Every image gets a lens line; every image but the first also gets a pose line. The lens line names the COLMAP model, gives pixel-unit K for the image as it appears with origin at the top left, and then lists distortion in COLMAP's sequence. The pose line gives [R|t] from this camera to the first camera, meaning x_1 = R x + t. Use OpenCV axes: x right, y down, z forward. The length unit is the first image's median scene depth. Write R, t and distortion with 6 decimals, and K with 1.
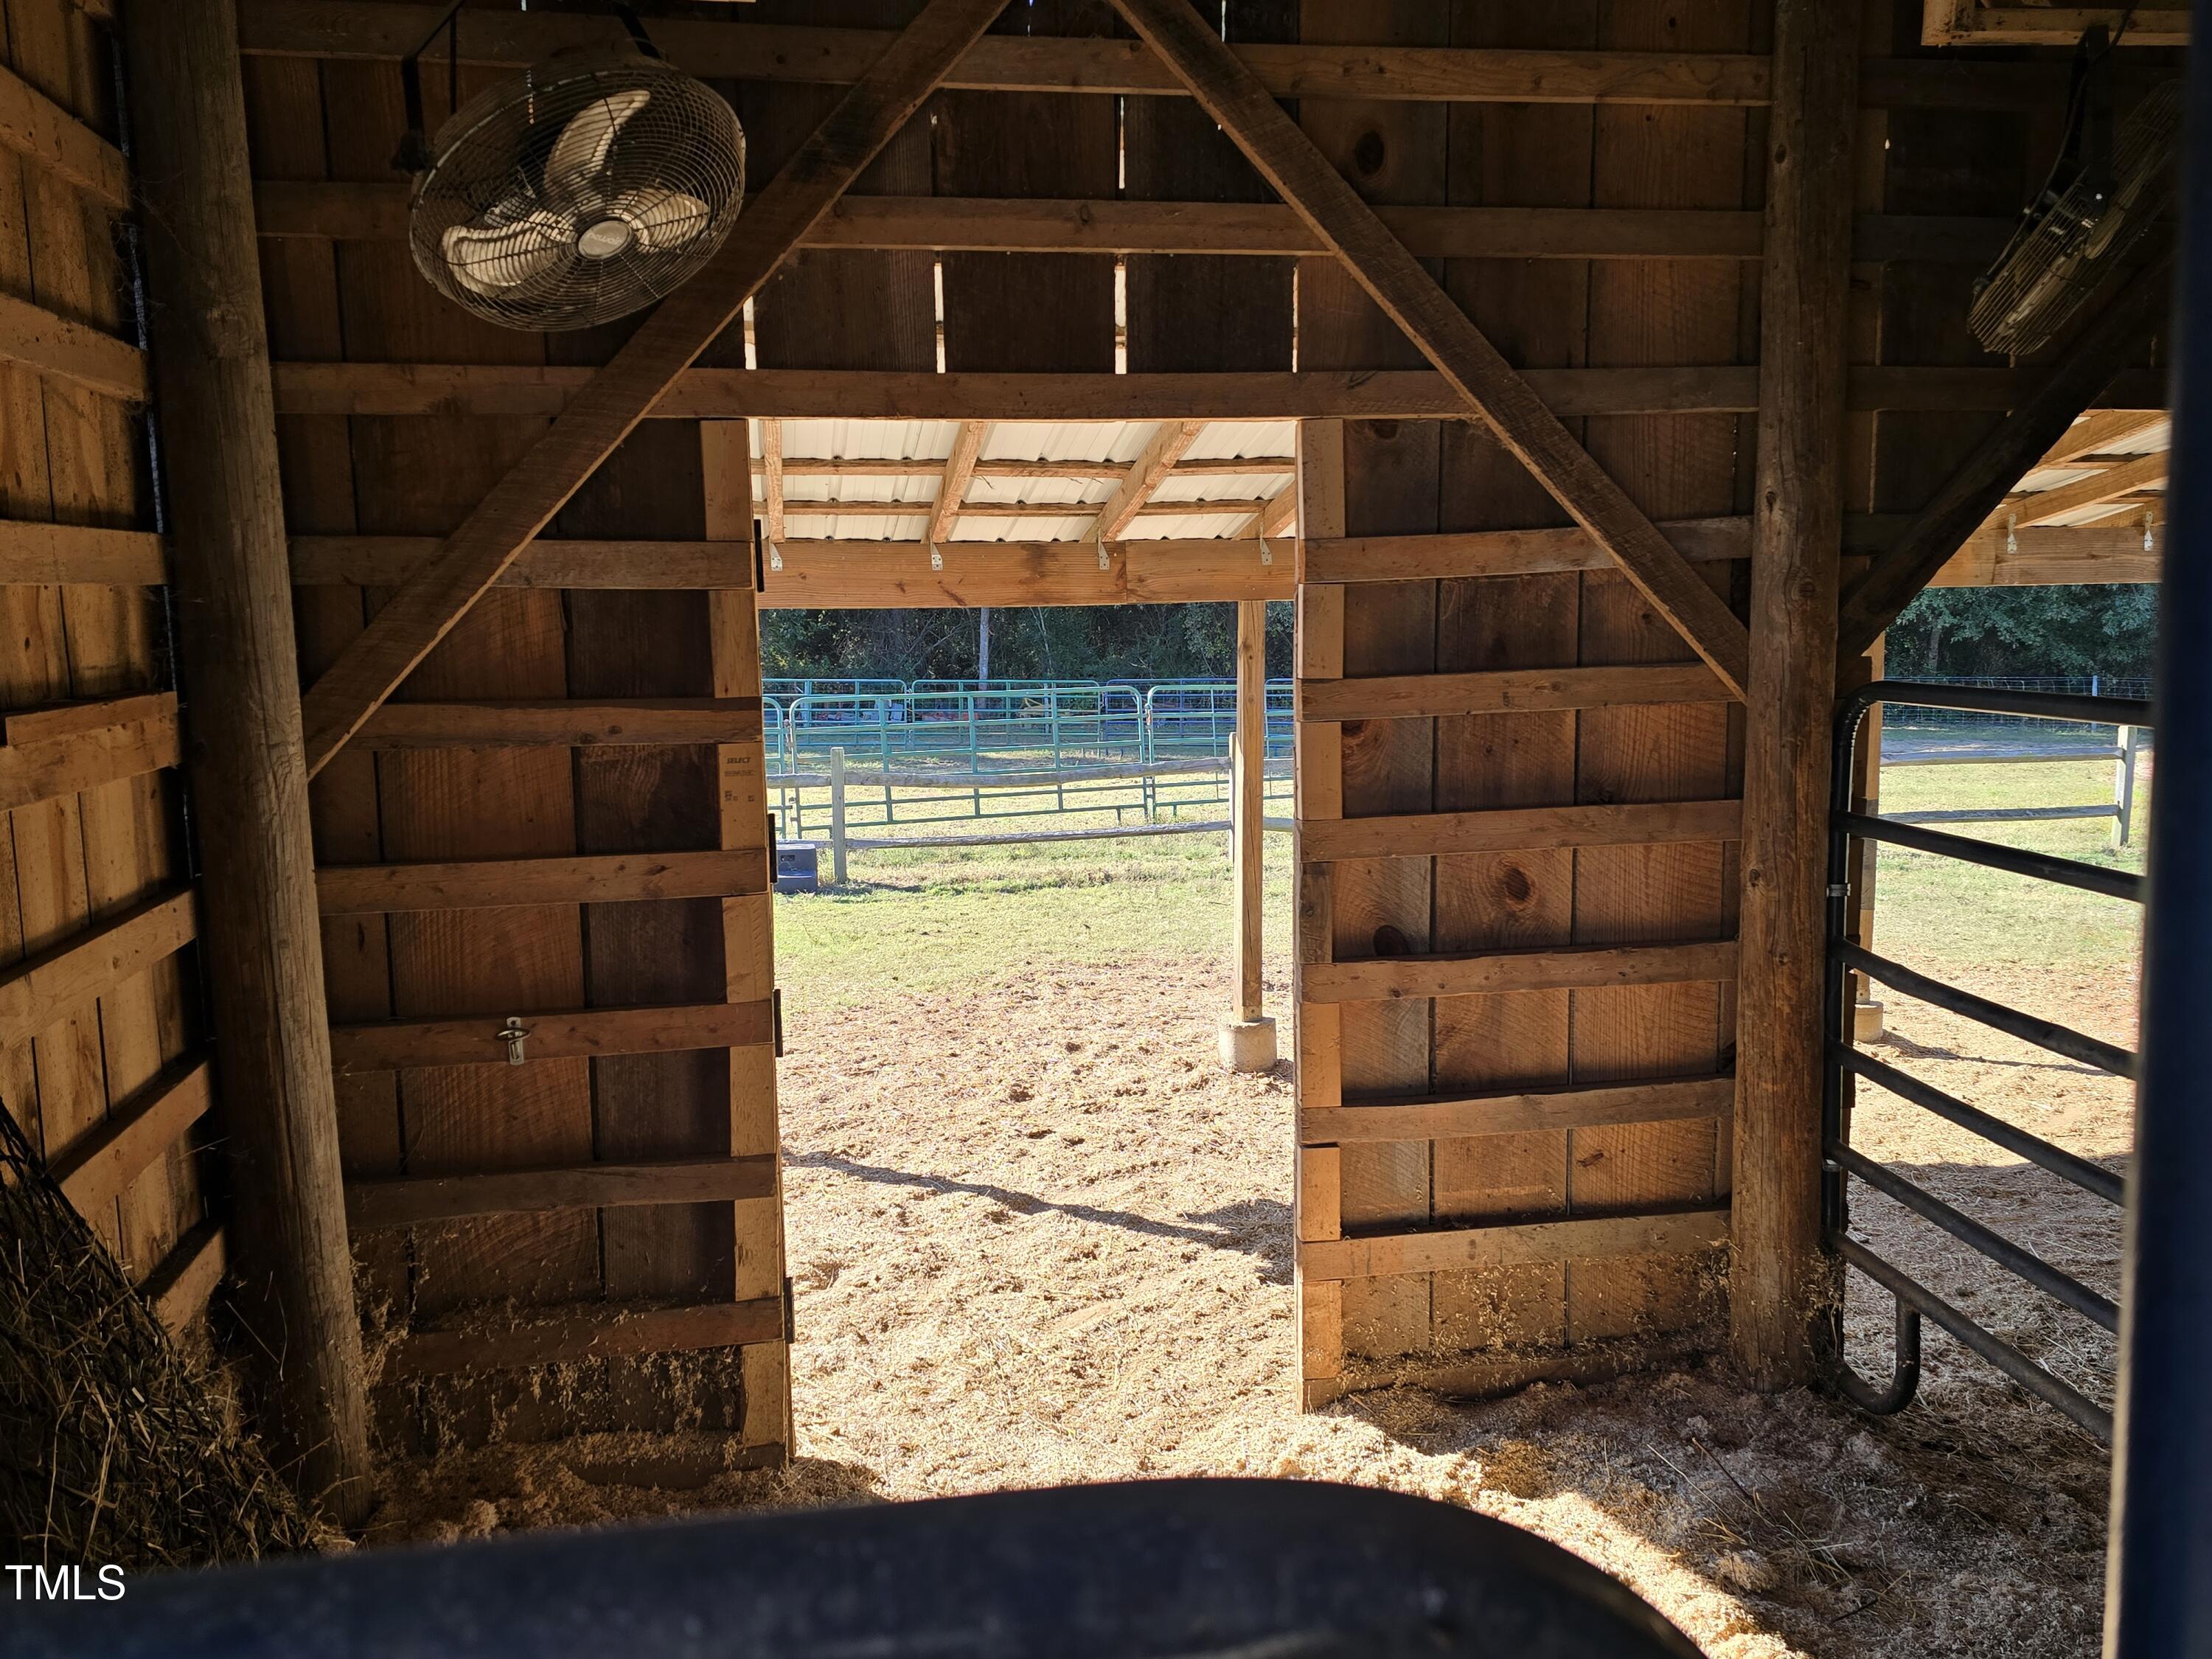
lens RADIAL K [[1487.7, 0, 1105.3], [0, 1487.7, 819.6], [0, 0, 1]] dist [0.013904, 0.002432]
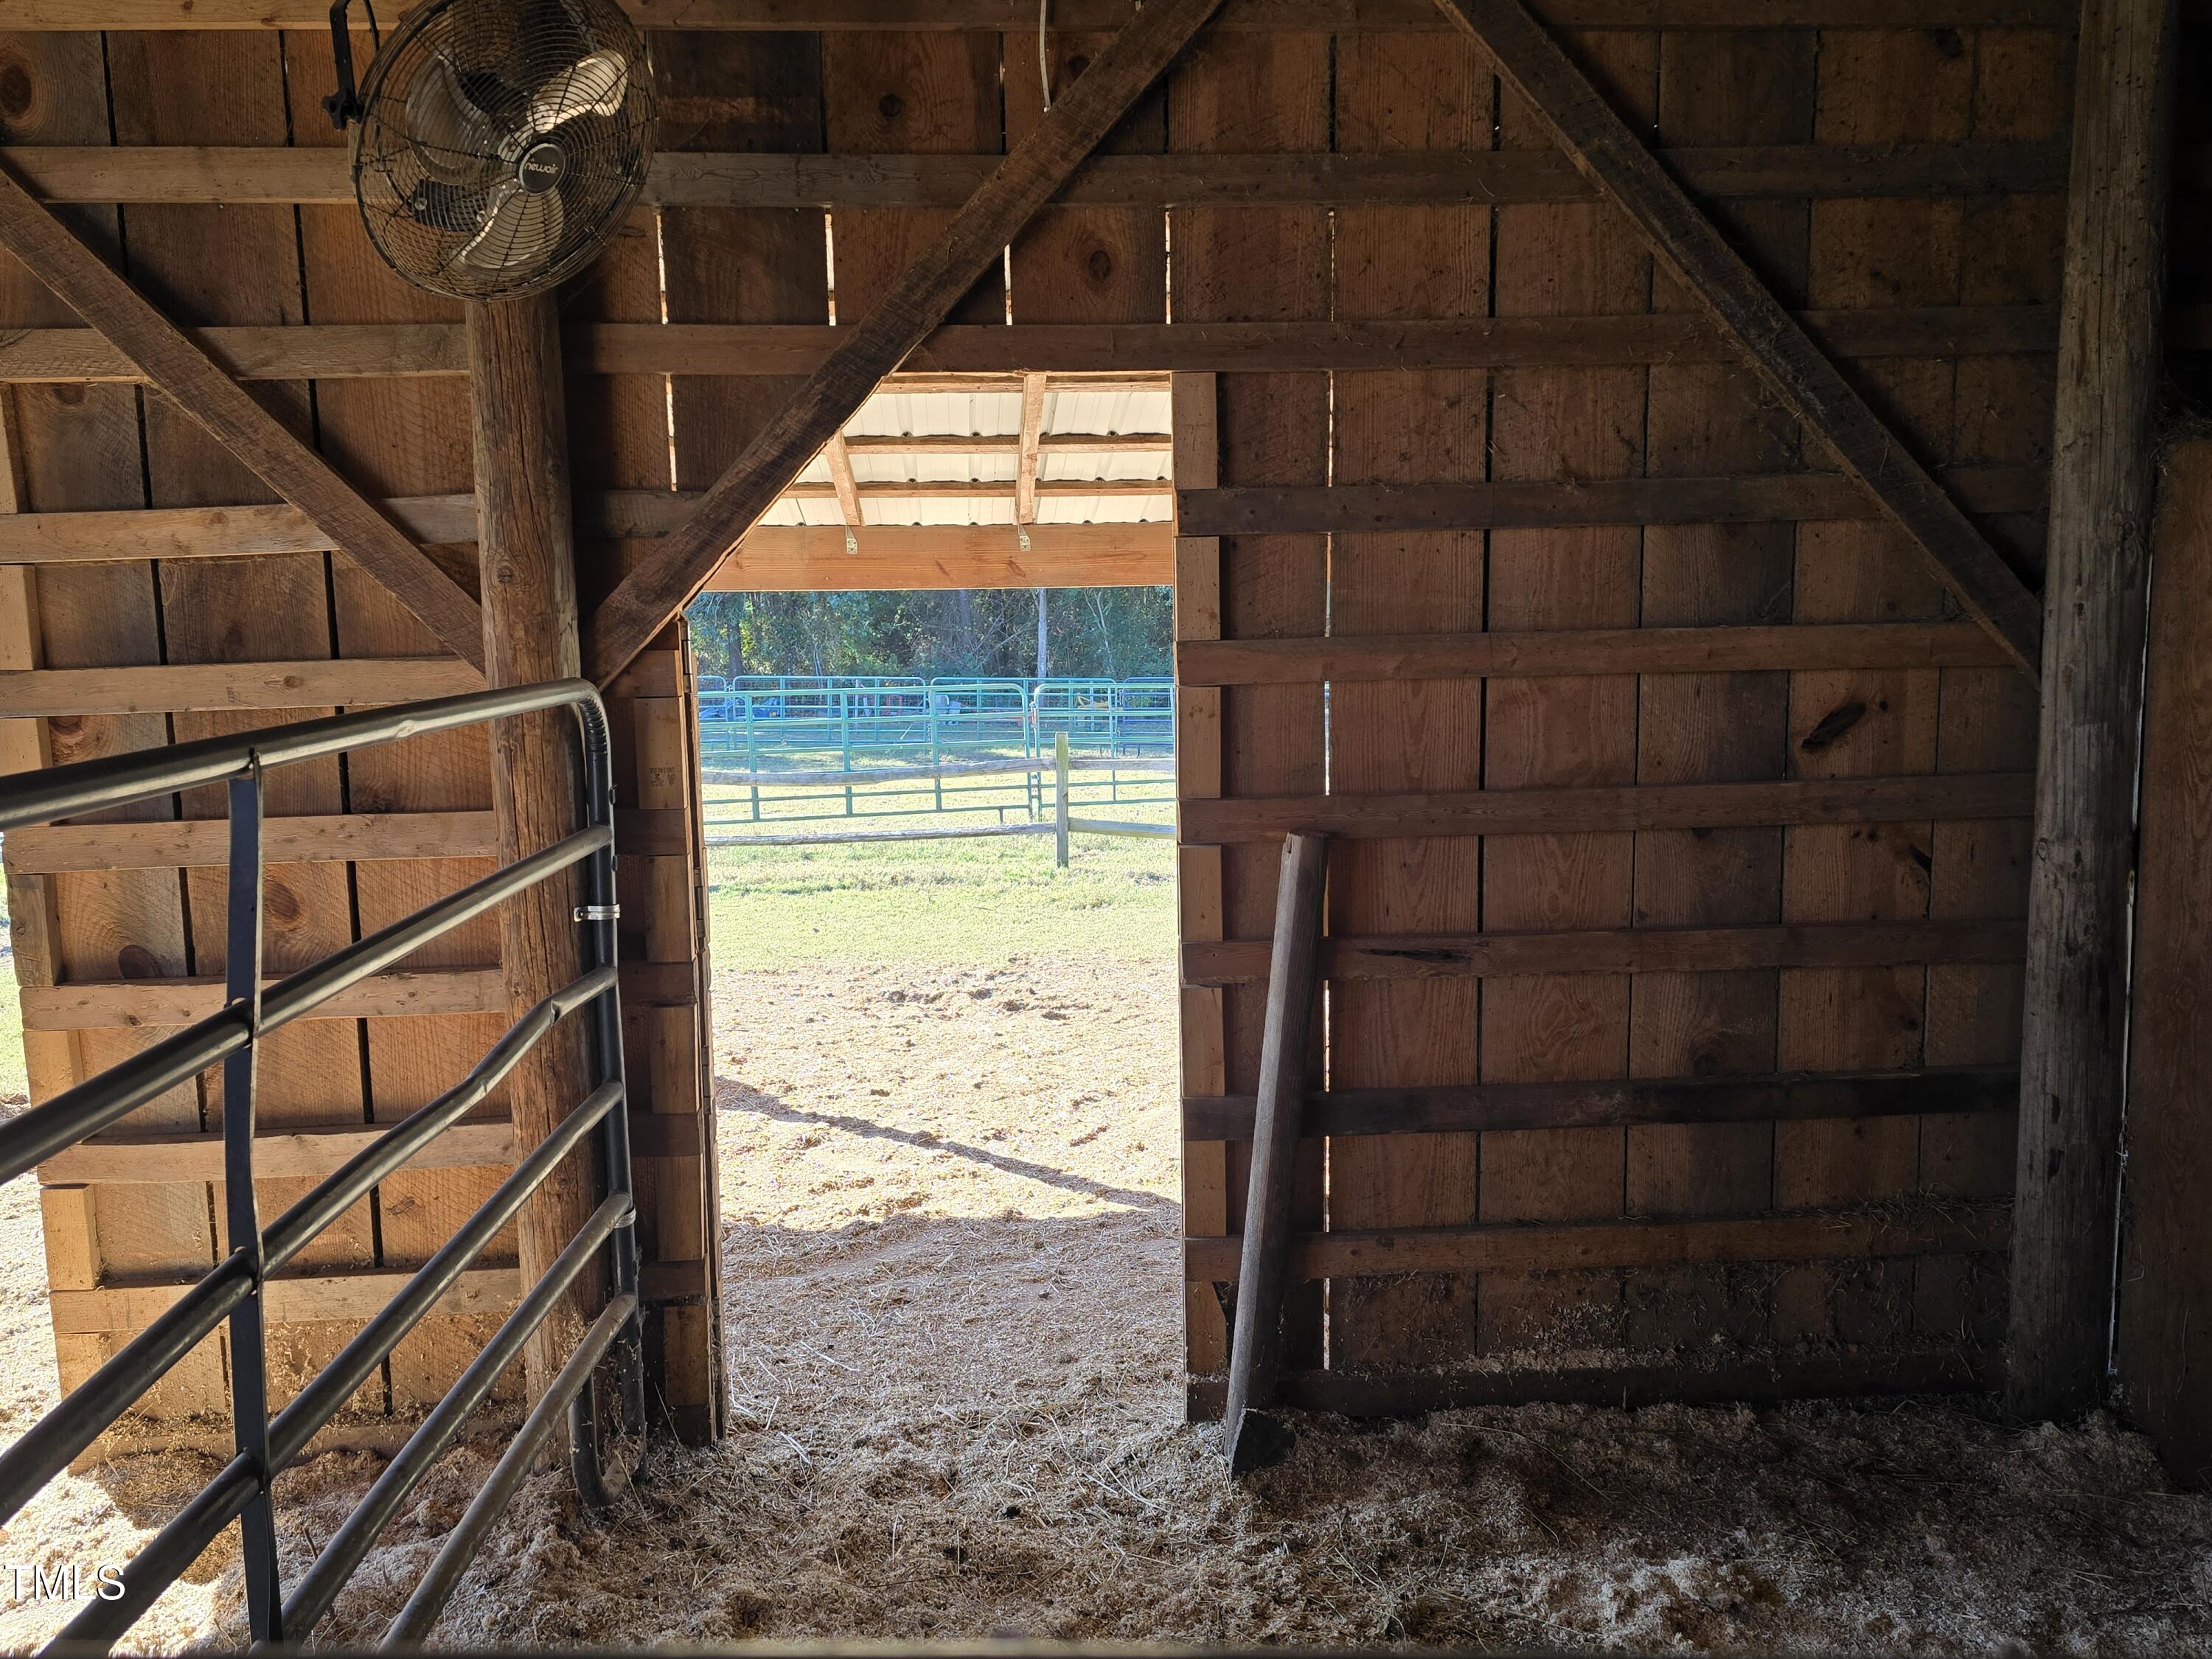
lens RADIAL K [[1582.7, 0, 1106.6], [0, 1582.7, 837.6], [0, 0, 1]] dist [0.009300, -0.005932]
pose [[0.998150, 0.011882, -0.059622, 0.806399], [-0.011213, 0.999871, 0.011534, -0.011397], [0.059751, -0.010844, 0.998154, 0.071701]]
